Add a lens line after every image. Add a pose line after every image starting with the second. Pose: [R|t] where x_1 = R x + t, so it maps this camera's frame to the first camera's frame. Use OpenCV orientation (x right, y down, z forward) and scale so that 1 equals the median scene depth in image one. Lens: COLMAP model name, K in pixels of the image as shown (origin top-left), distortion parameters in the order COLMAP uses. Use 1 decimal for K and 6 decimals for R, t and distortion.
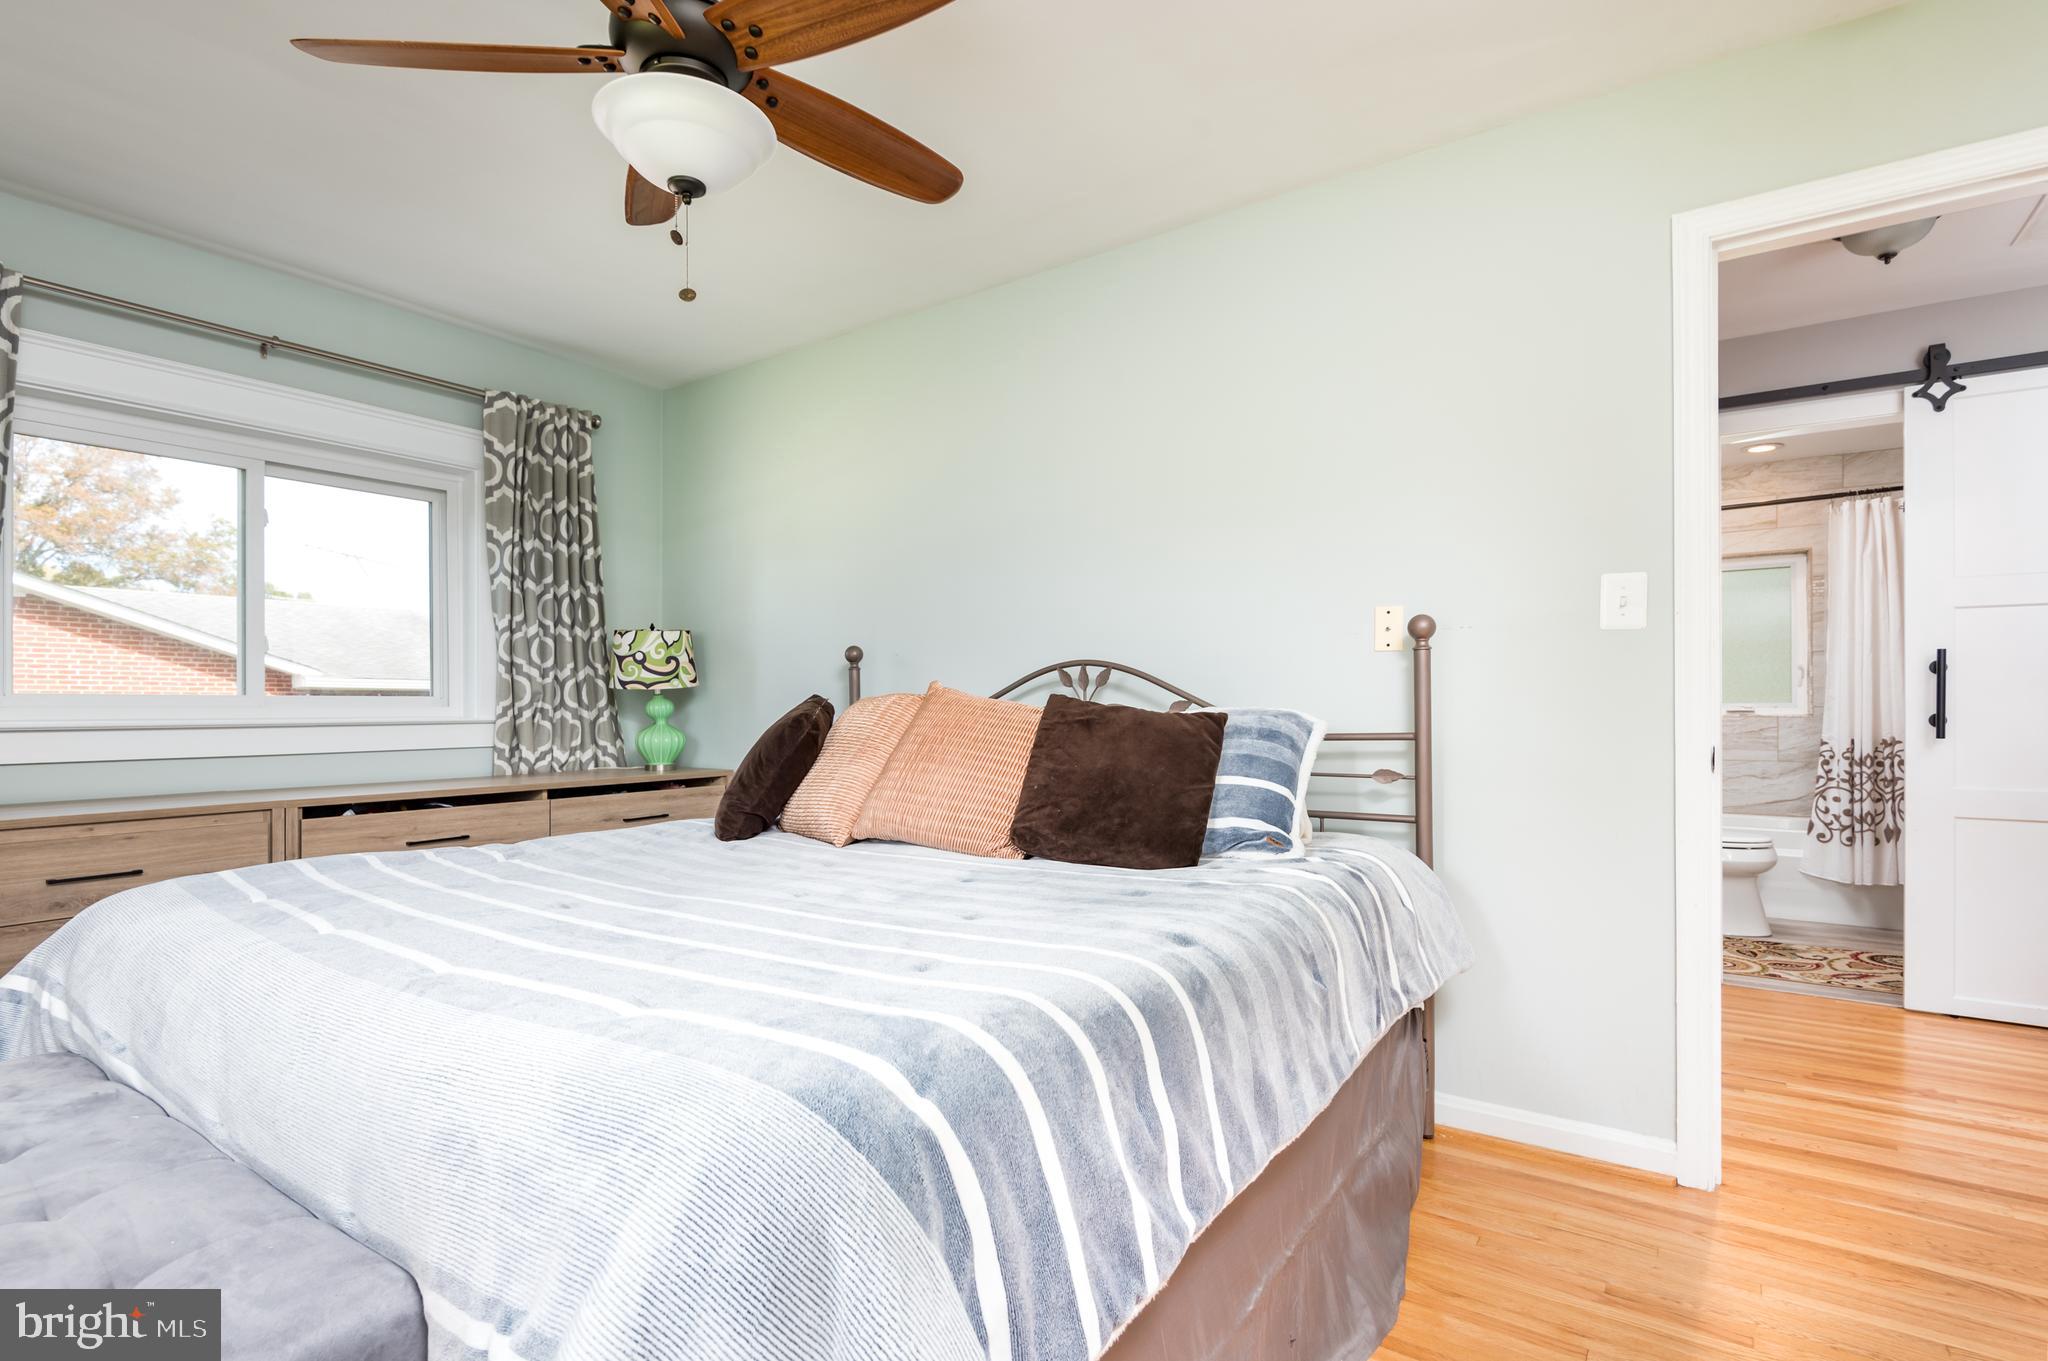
lens RADIAL K [[979.4, 0, 1051.1], [0, 979.4, 705.0], [0, 0, 1]] dist [0.031180, -0.019438]
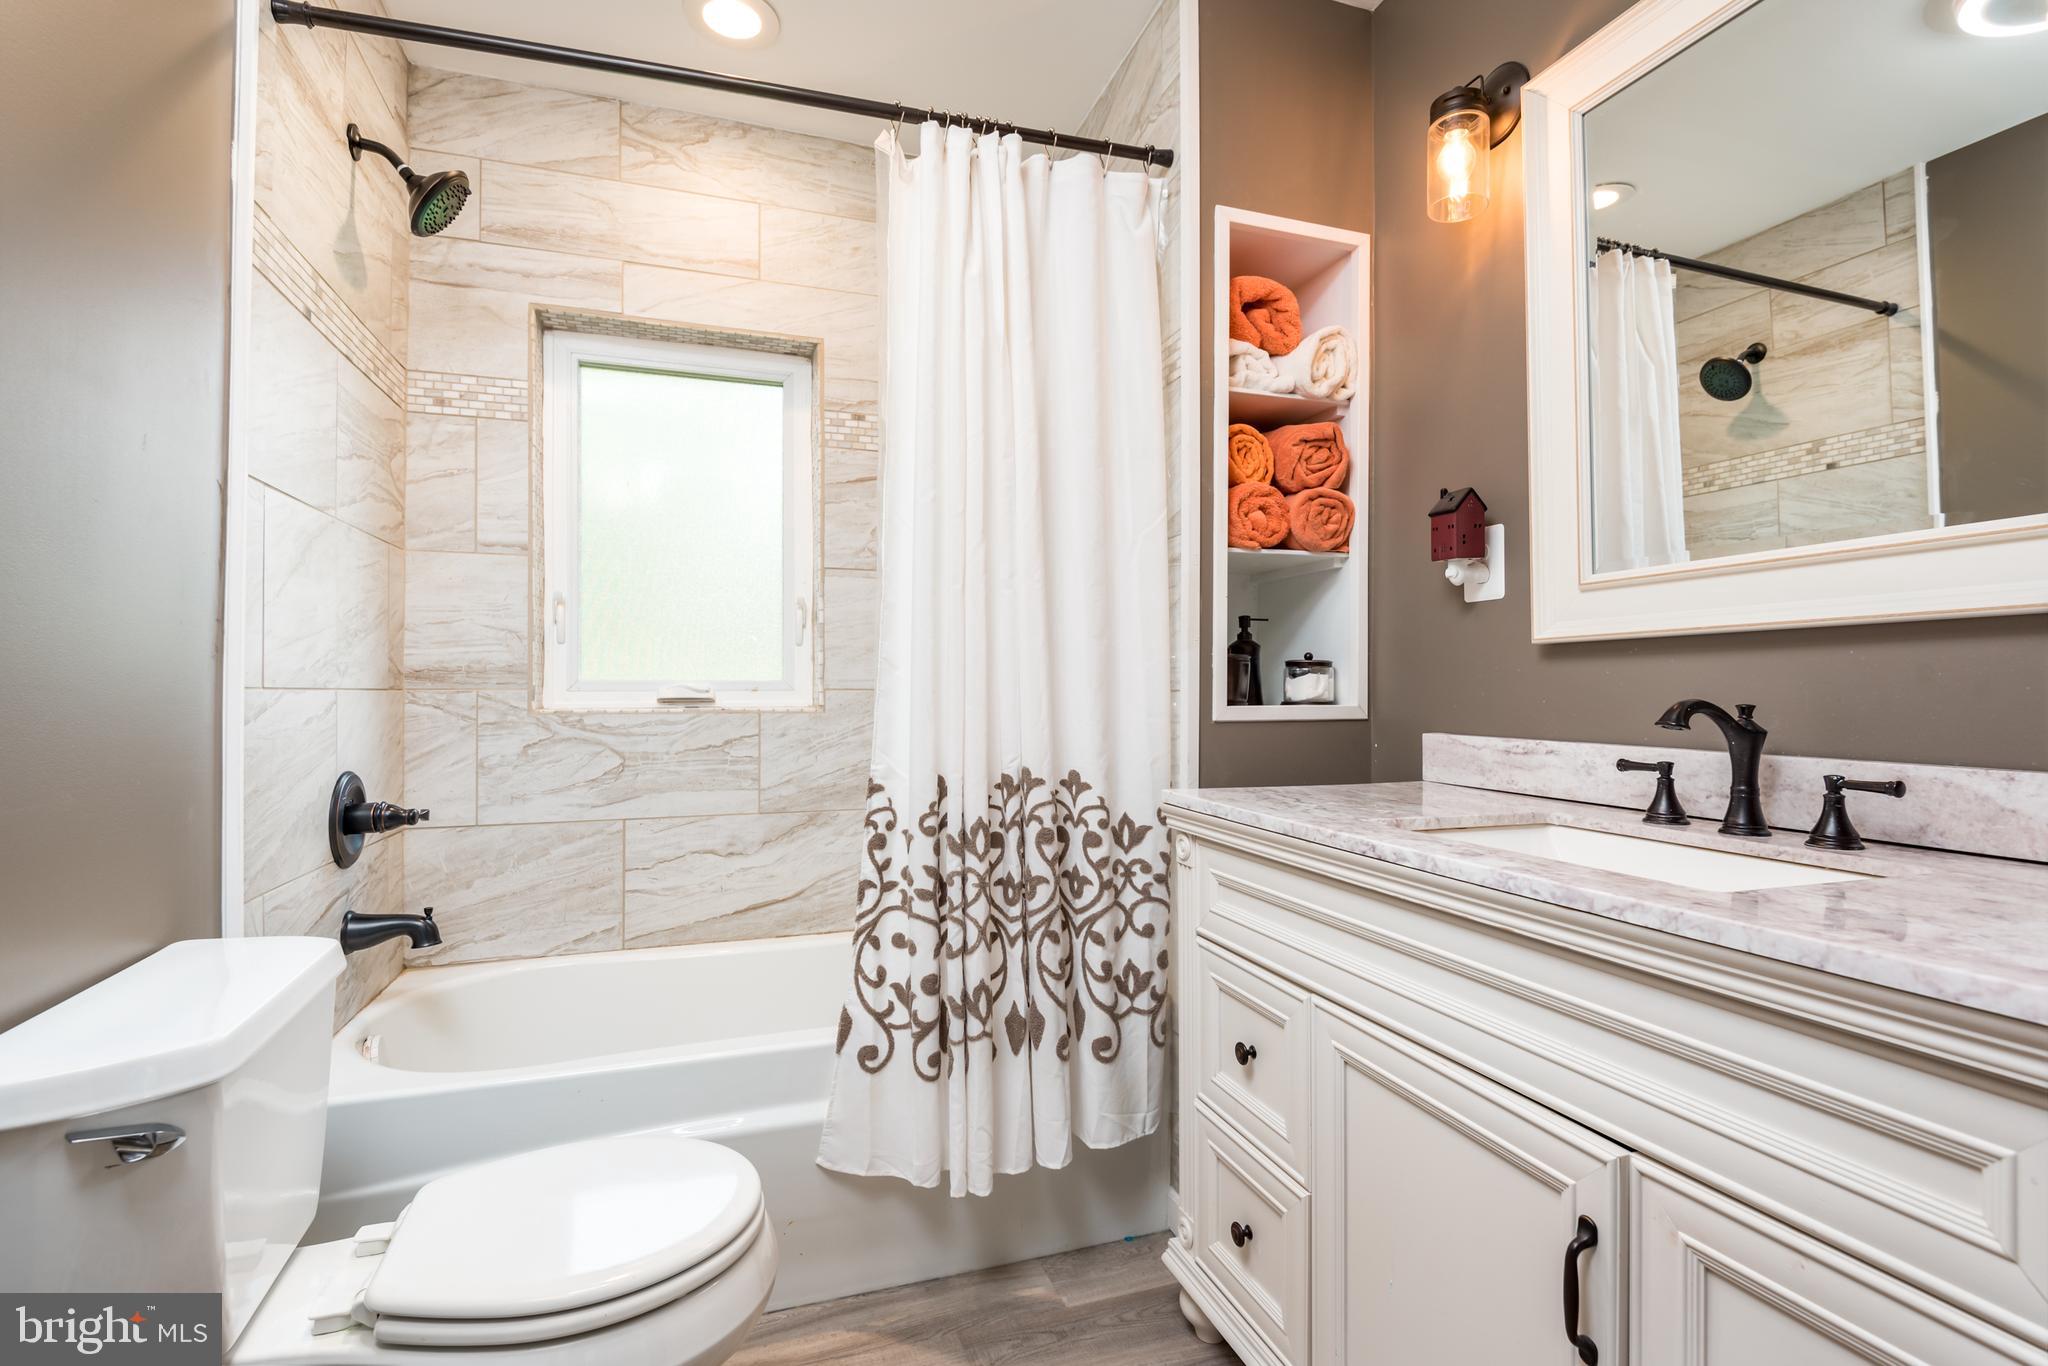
lens RADIAL K [[979.4, 0, 1041.3], [0, 979.4, 681.3], [0, 0, 1]] dist [0.031180, -0.019438]
pose [[0.596520, 0.009901, 0.802537, 0.529721], [-0.004582, 0.999950, -0.008930, 0.002310], [-0.802585, 0.001650, 0.596535, 0.739249]]
